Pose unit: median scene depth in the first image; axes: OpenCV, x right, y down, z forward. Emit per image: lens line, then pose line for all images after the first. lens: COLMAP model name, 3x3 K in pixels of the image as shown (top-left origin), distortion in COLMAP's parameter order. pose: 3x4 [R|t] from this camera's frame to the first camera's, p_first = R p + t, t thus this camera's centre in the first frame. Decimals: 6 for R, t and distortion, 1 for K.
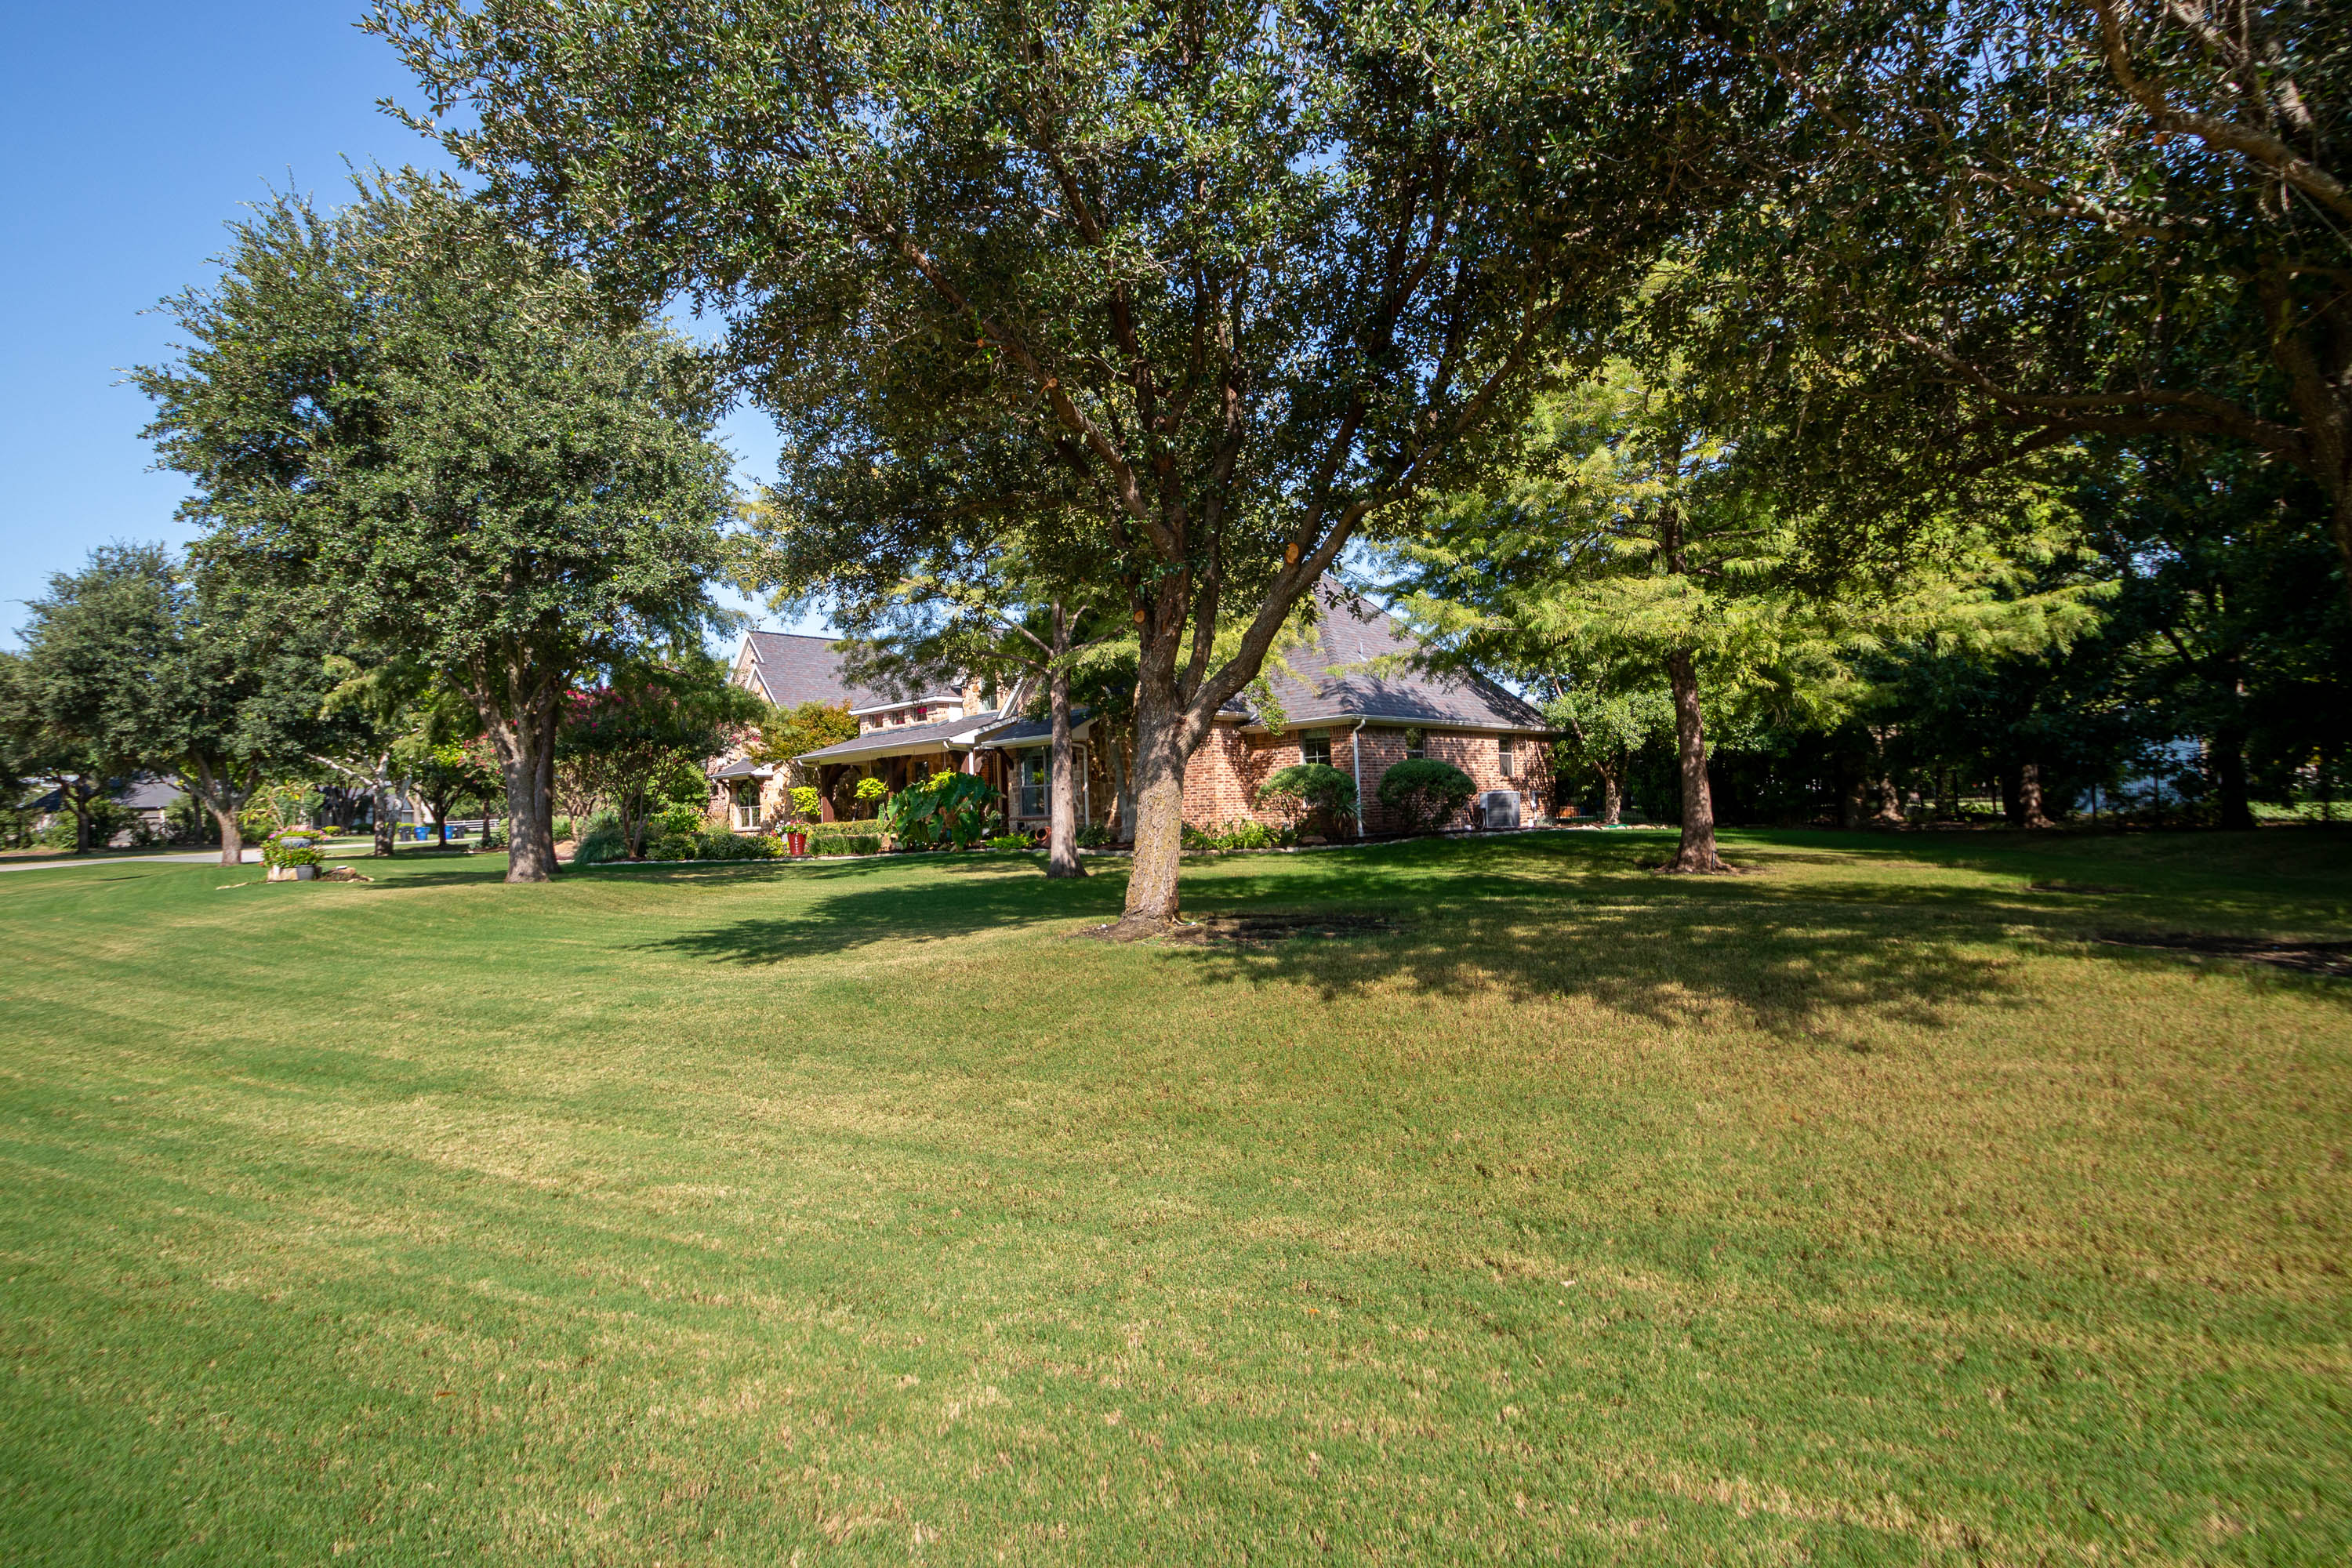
lens RADIAL K [[1085.5, 0, 1176.0], [0, 1085.5, 788.9], [0, 0, 1]] dist [-0.010809, -0.006473]
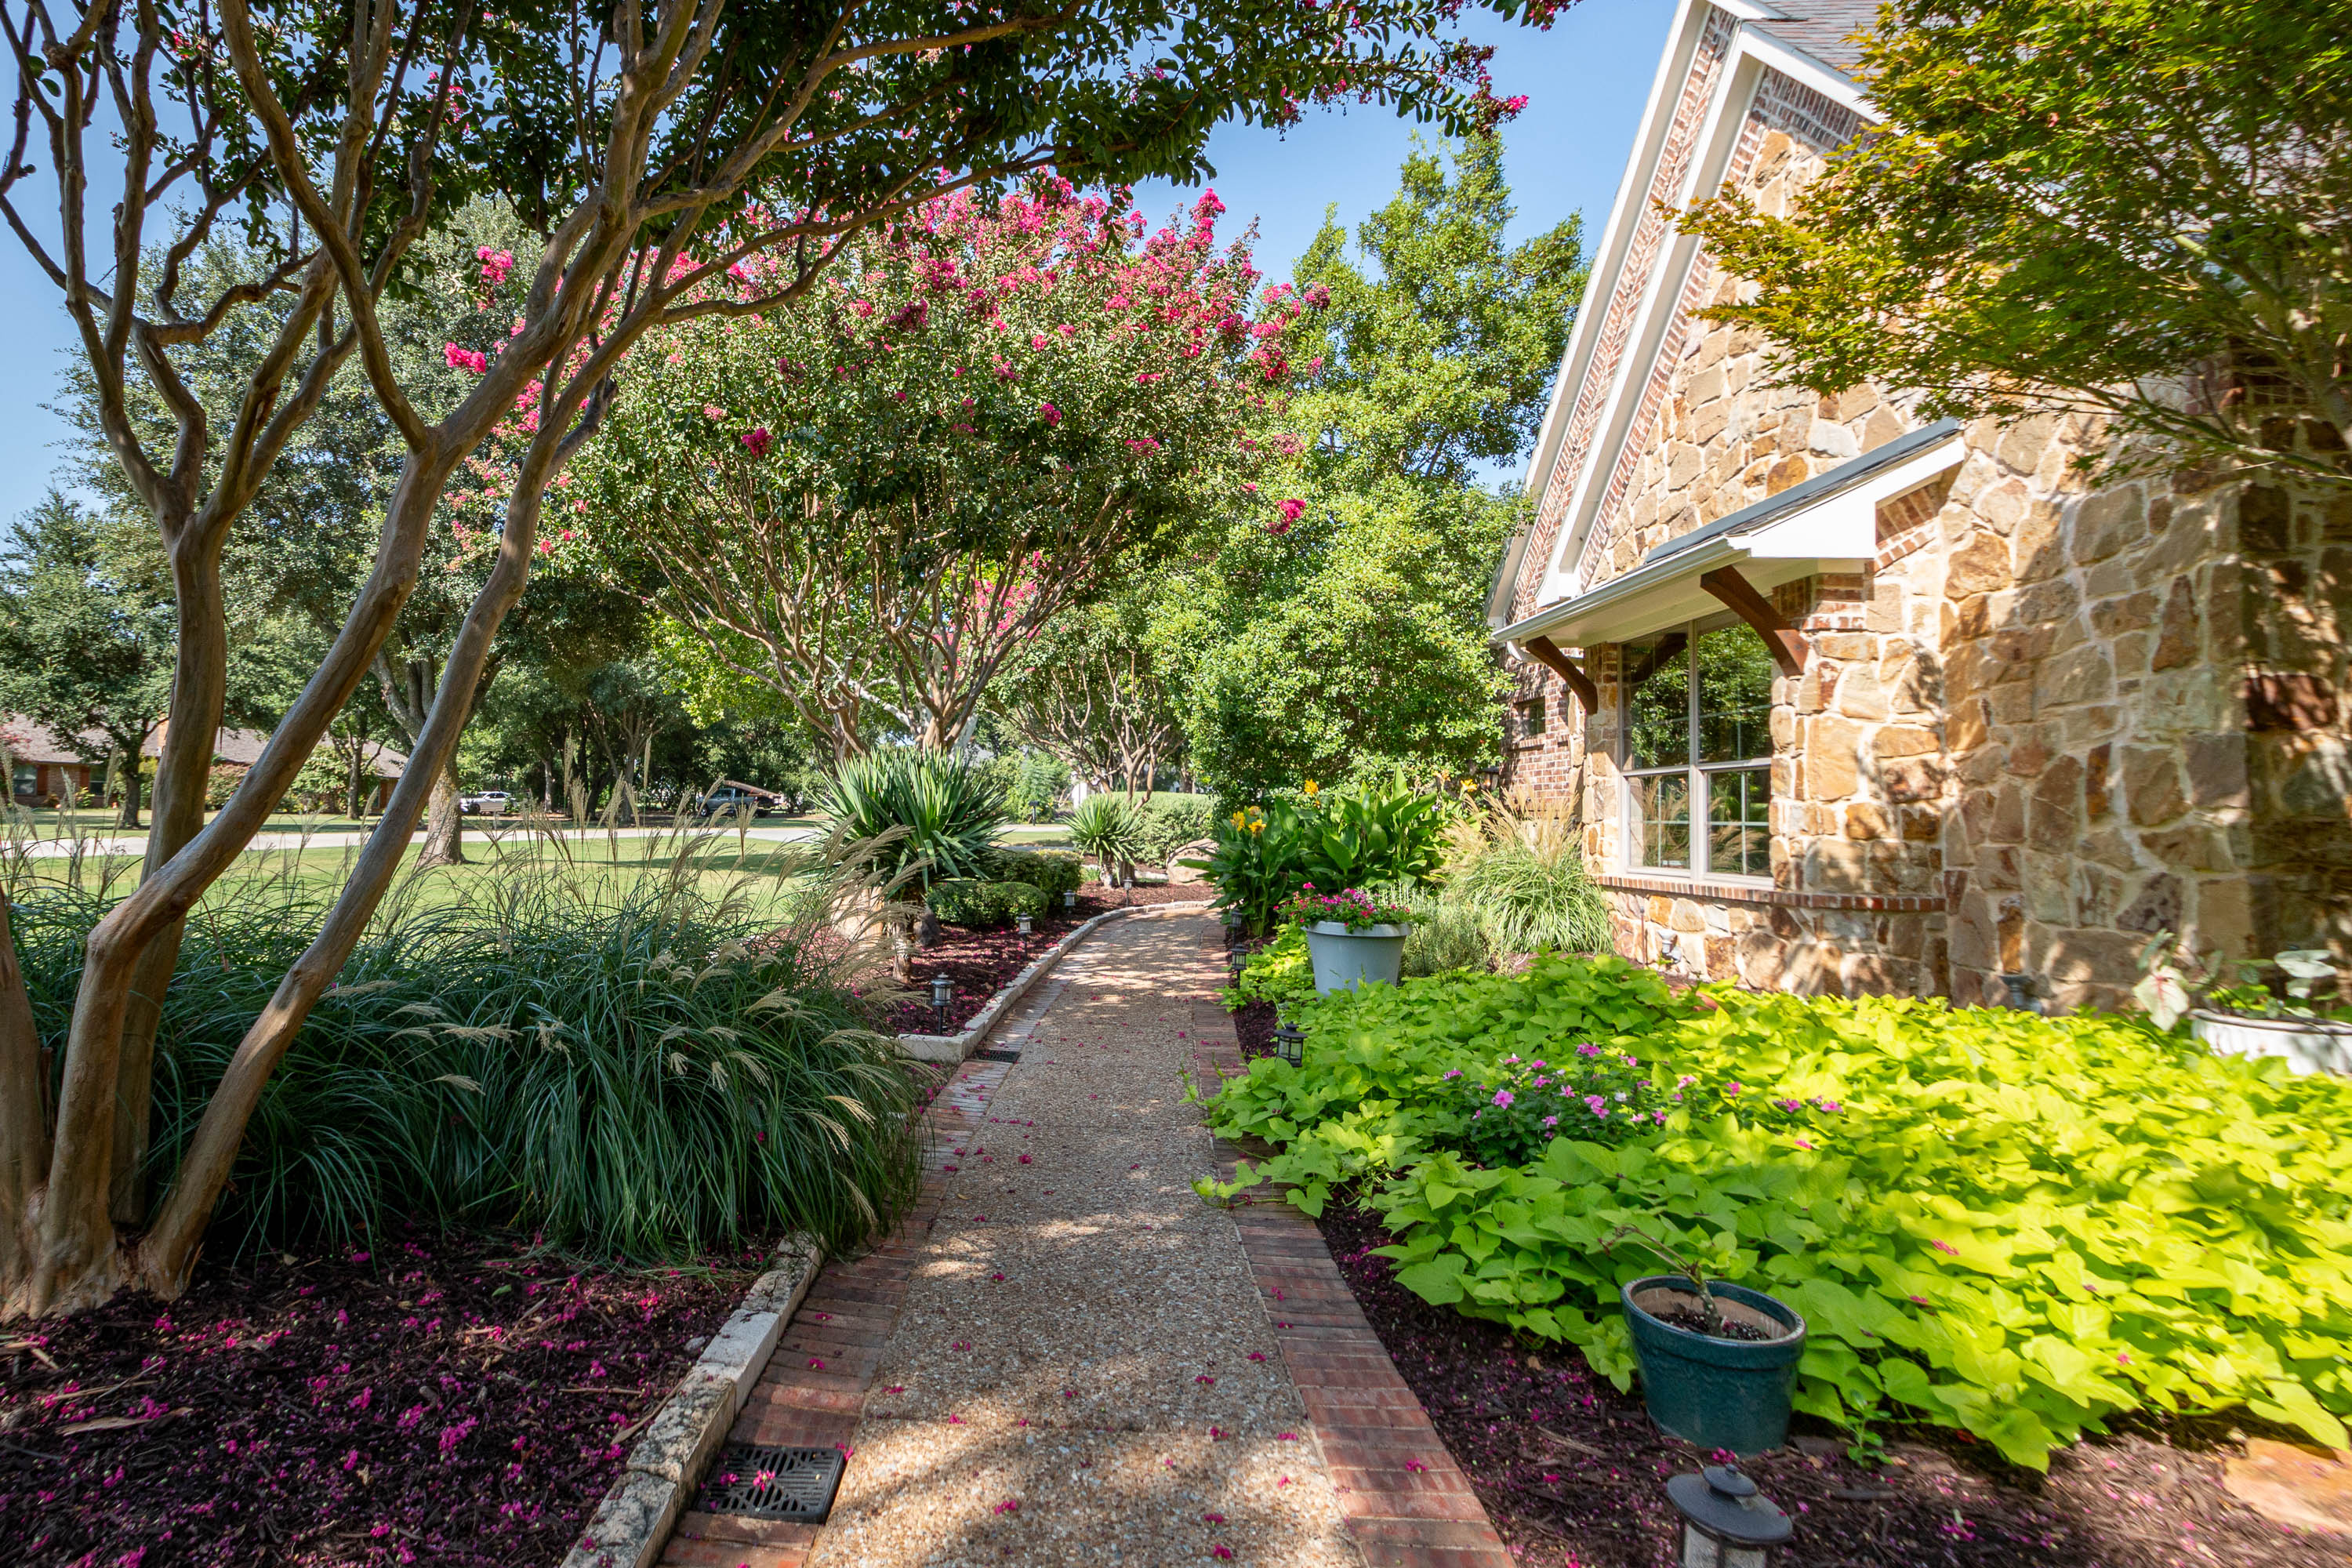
lens RADIAL K [[1085.5, 0, 1175.9], [0, 1085.5, 778.1], [0, 0, 1]] dist [-0.010809, -0.006473]
pose [[0.761713, 0.011210, -0.647817, -0.334528], [-0.002600, 0.999895, 0.014245, 0.015951], [0.647909, -0.009166, 0.761662, 0.782073]]
